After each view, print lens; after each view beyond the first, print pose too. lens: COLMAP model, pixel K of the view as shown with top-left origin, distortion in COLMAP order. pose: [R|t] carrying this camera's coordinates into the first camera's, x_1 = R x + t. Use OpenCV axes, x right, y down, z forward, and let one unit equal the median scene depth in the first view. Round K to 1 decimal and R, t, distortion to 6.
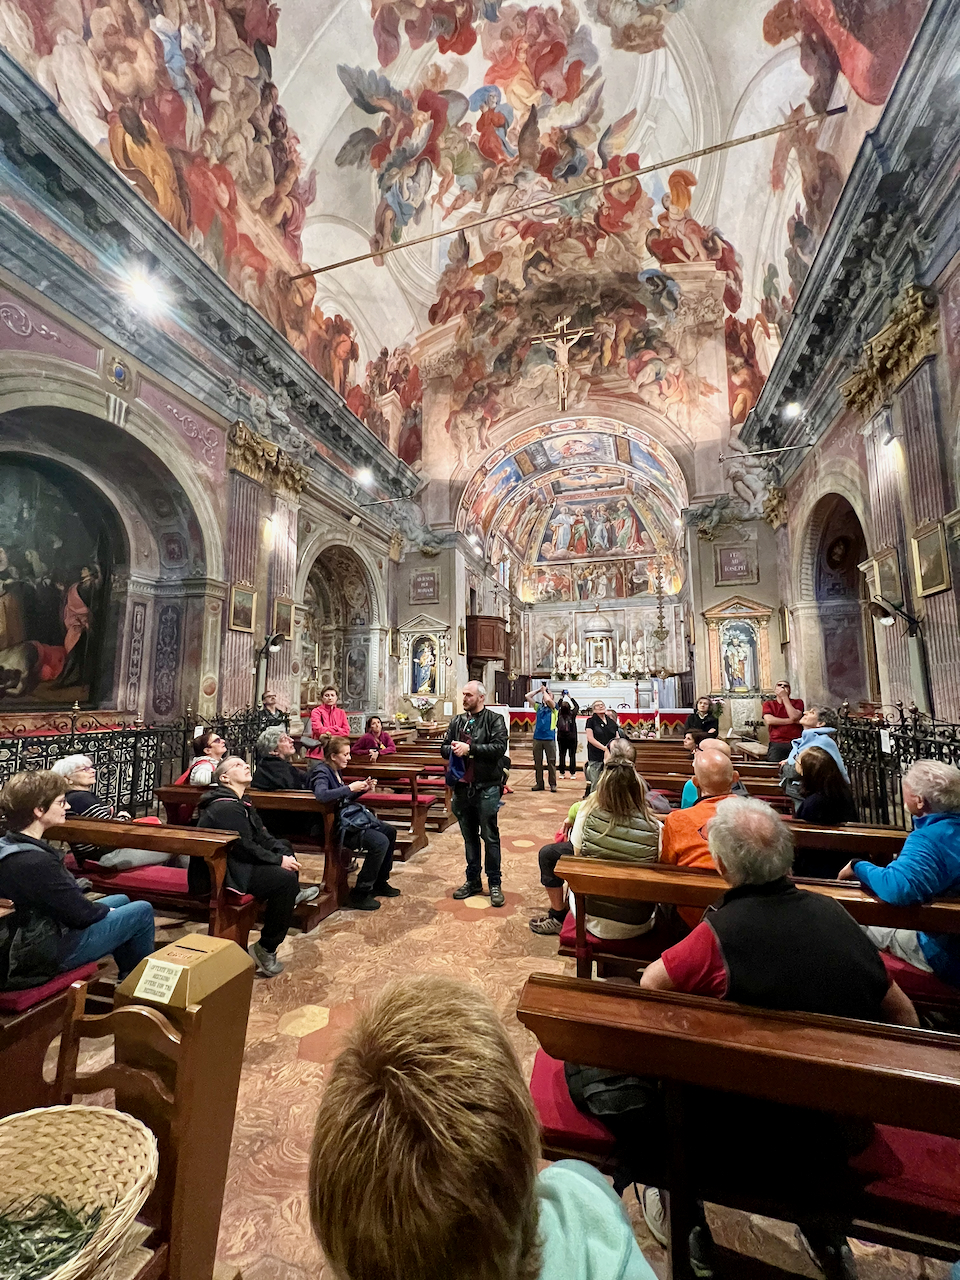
lens RADIAL K [[511.3, 0, 477.9], [0, 511.3, 638.7], [0, 0, 1]] dist [-0.001595, -0.000508]
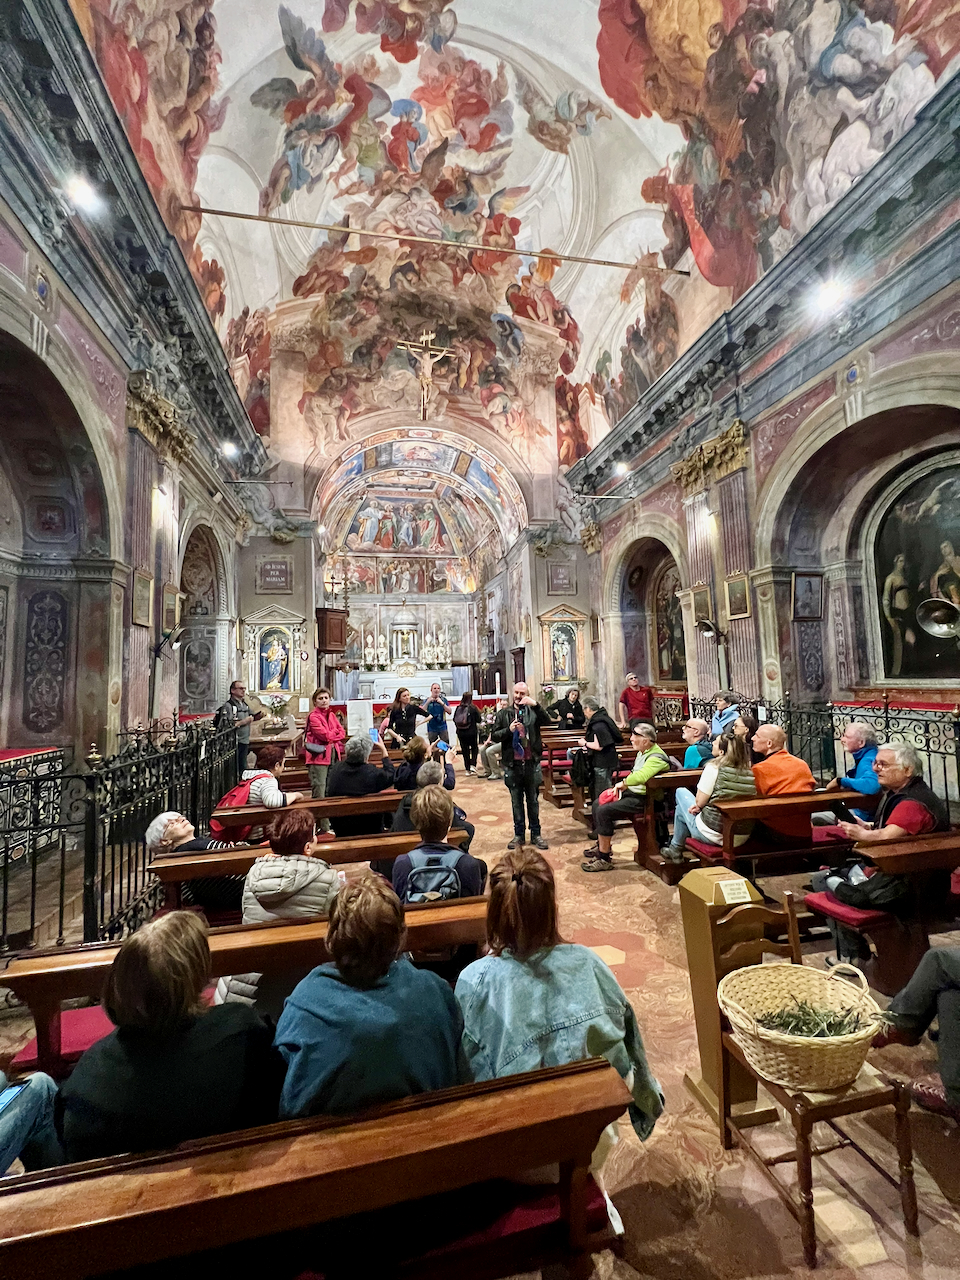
lens RADIAL K [[511.3, 0, 480.0], [0, 511.3, 638.7], [0, 0, 1]] dist [-0.001595, -0.000508]
pose [[0.872971, 0.013364, 0.487590, -0.310726], [-0.025769, 0.999492, 0.018742, -0.018483], [-0.487092, -0.028926, 0.872872, 0.002780]]
